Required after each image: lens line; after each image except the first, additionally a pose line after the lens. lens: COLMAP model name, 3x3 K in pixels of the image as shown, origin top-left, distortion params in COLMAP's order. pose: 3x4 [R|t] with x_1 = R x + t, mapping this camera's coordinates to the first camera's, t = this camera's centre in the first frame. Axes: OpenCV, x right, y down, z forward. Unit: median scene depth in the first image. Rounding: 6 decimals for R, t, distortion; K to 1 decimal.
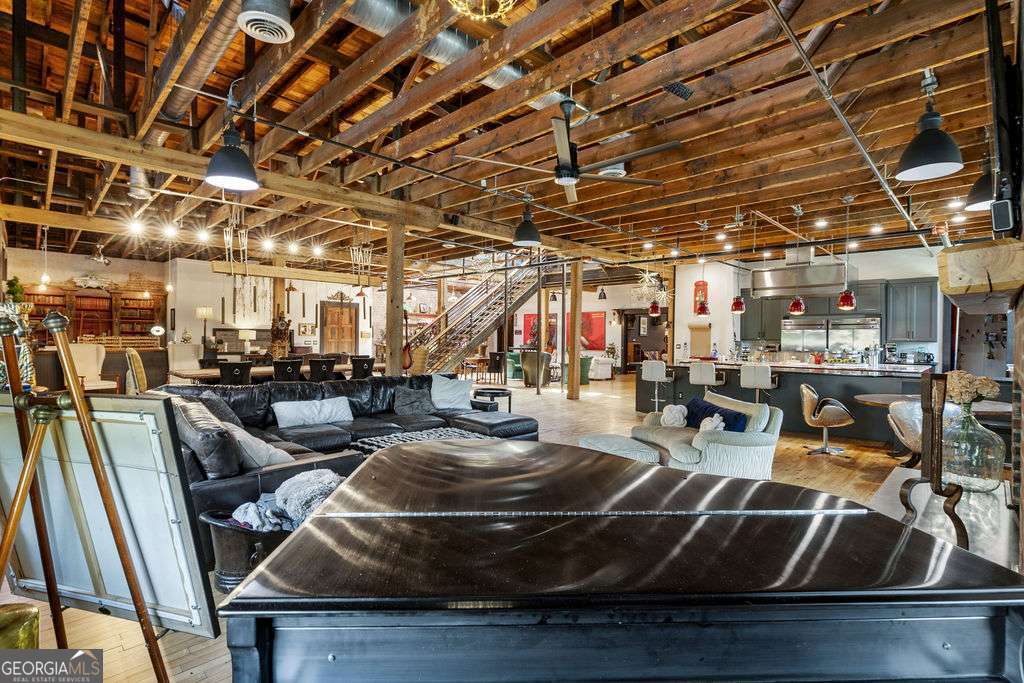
lens RADIAL K [[487.5, 0, 512.0], [0, 487.5, 341.5], [0, 0, 1]] dist [-0.002552, -0.000200]
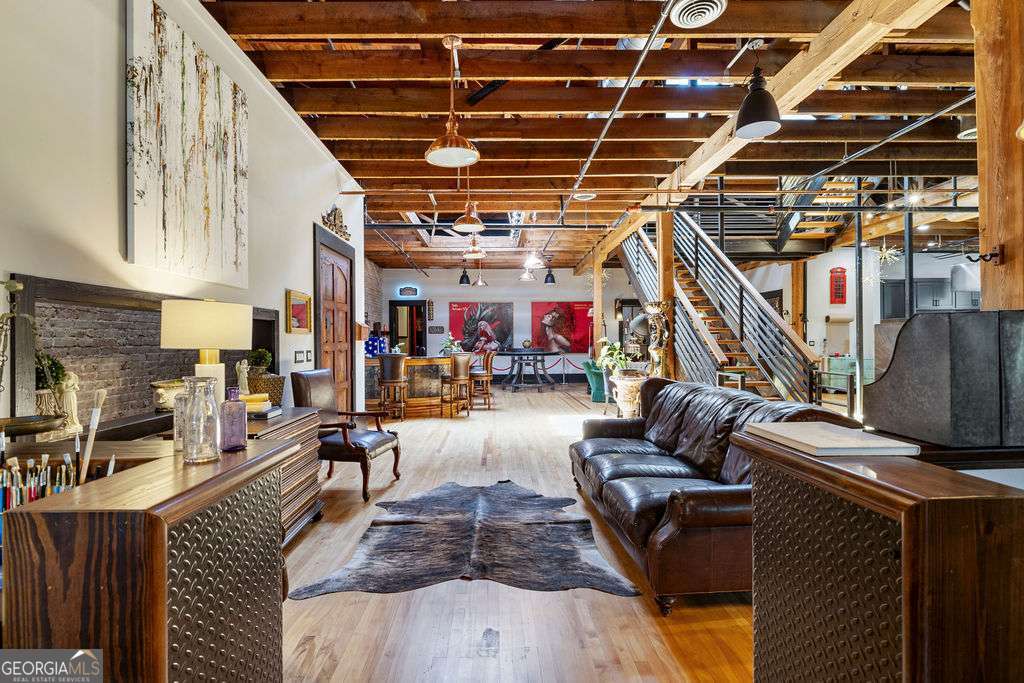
lens RADIAL K [[487.5, 0, 512.0], [0, 487.5, 341.5], [0, 0, 1]] dist [-0.002552, -0.000200]
pose [[0.681159, -0.017728, 0.731921, -0.626369], [0.019112, 0.999797, 0.006431, -0.008817], [-0.731886, 0.009608, 0.681360, 0.824258]]
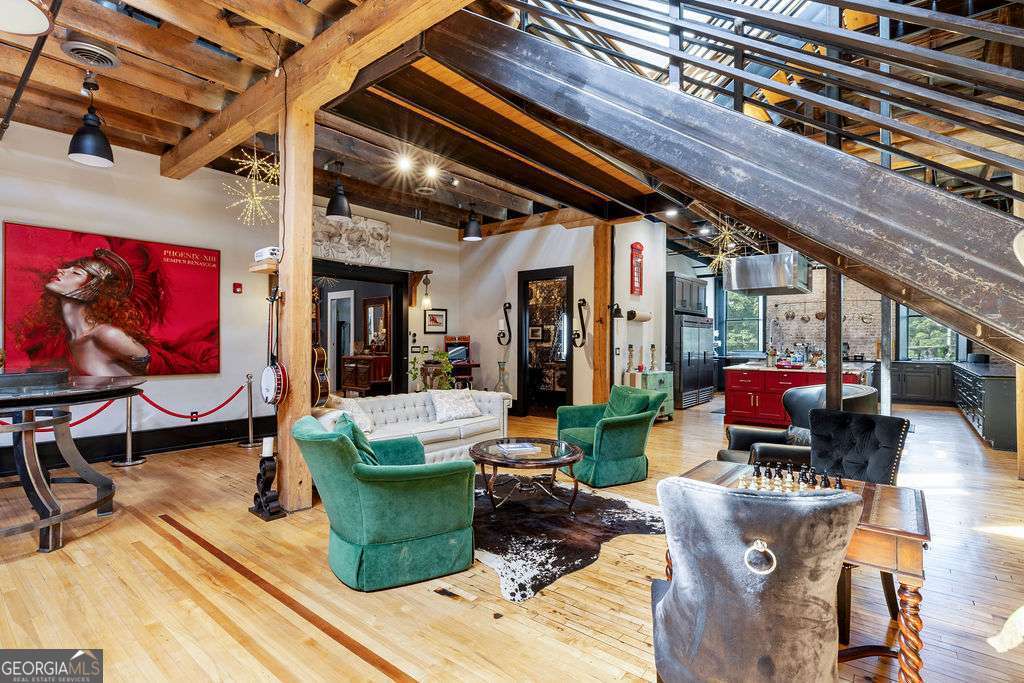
lens RADIAL K [[487.5, 0, 512.0], [0, 487.5, 341.5], [0, 0, 1]] dist [-0.002552, -0.000200]
pose [[-0.107978, -0.013523, 0.994061, -0.201009], [-0.001374, 0.999909, 0.013453, -0.008599], [-0.994152, 0.000087, -0.107987, 1.195042]]
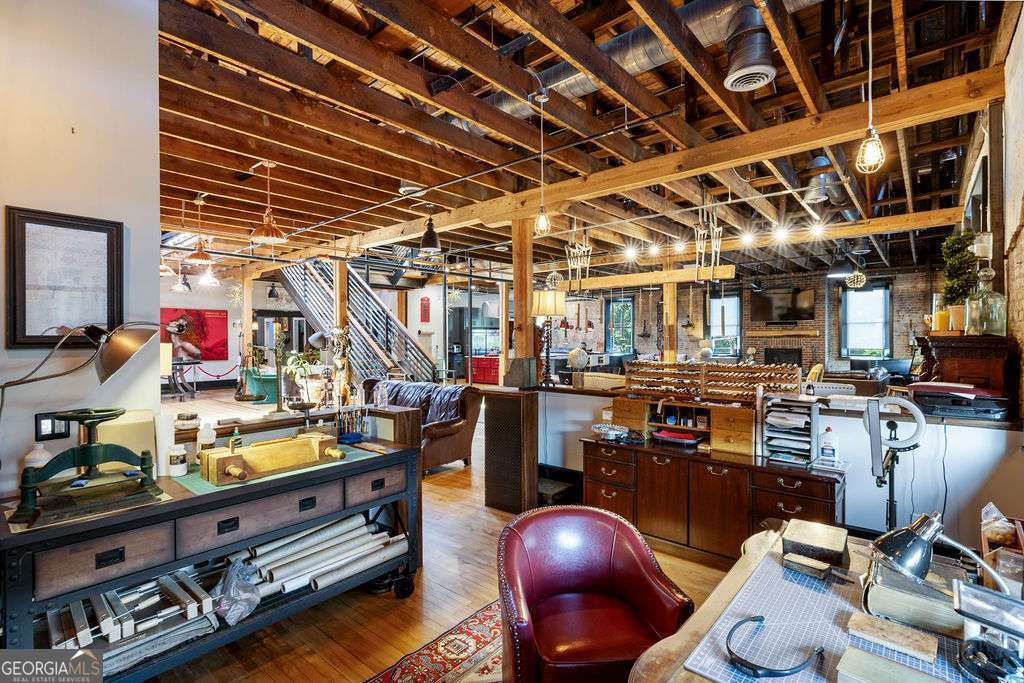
lens RADIAL K [[473.5, 0, 512.0], [0, 473.5, 341.5], [0, 0, 1]] dist [0.003526, 0.000336]
pose [[-0.077476, -0.018564, 0.996821, -0.843136], [0.009937, 0.999763, 0.019391, -0.029269], [-0.996945, 0.011408, -0.077274, 0.857857]]
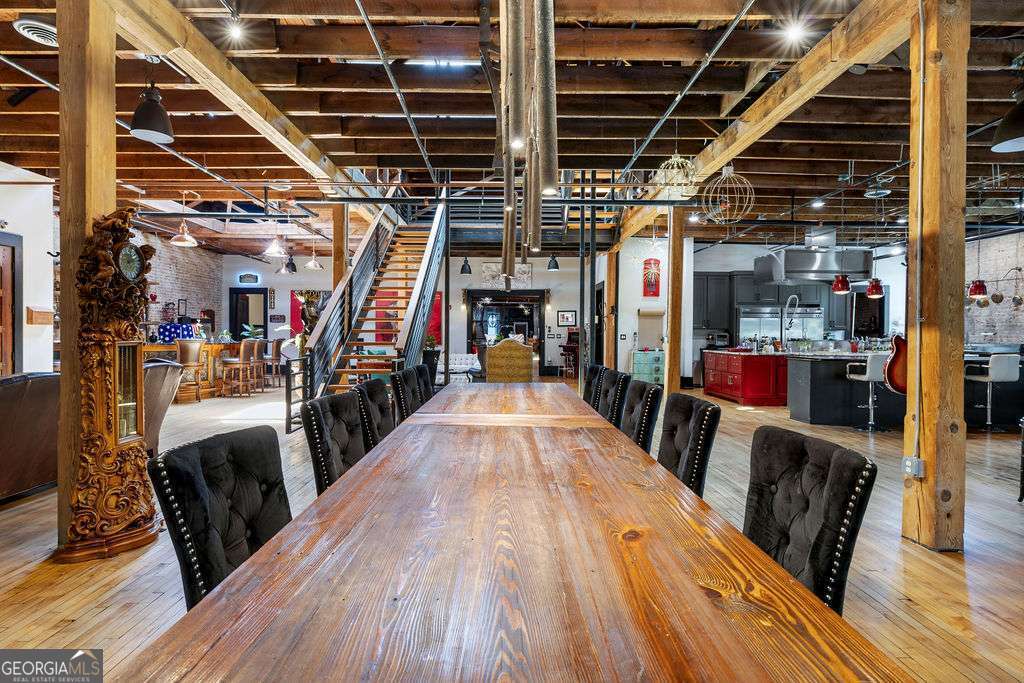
lens RADIAL K [[533.3, 0, 512.0], [0, 533.3, 341.5], [0, 0, 1]] dist [0.001774, 0.000381]
pose [[0.702601, -0.014450, 0.711437, -0.426347], [0.004164, 0.999860, 0.016197, 0.001773], [-0.711571, -0.008418, 0.702563, 0.527234]]
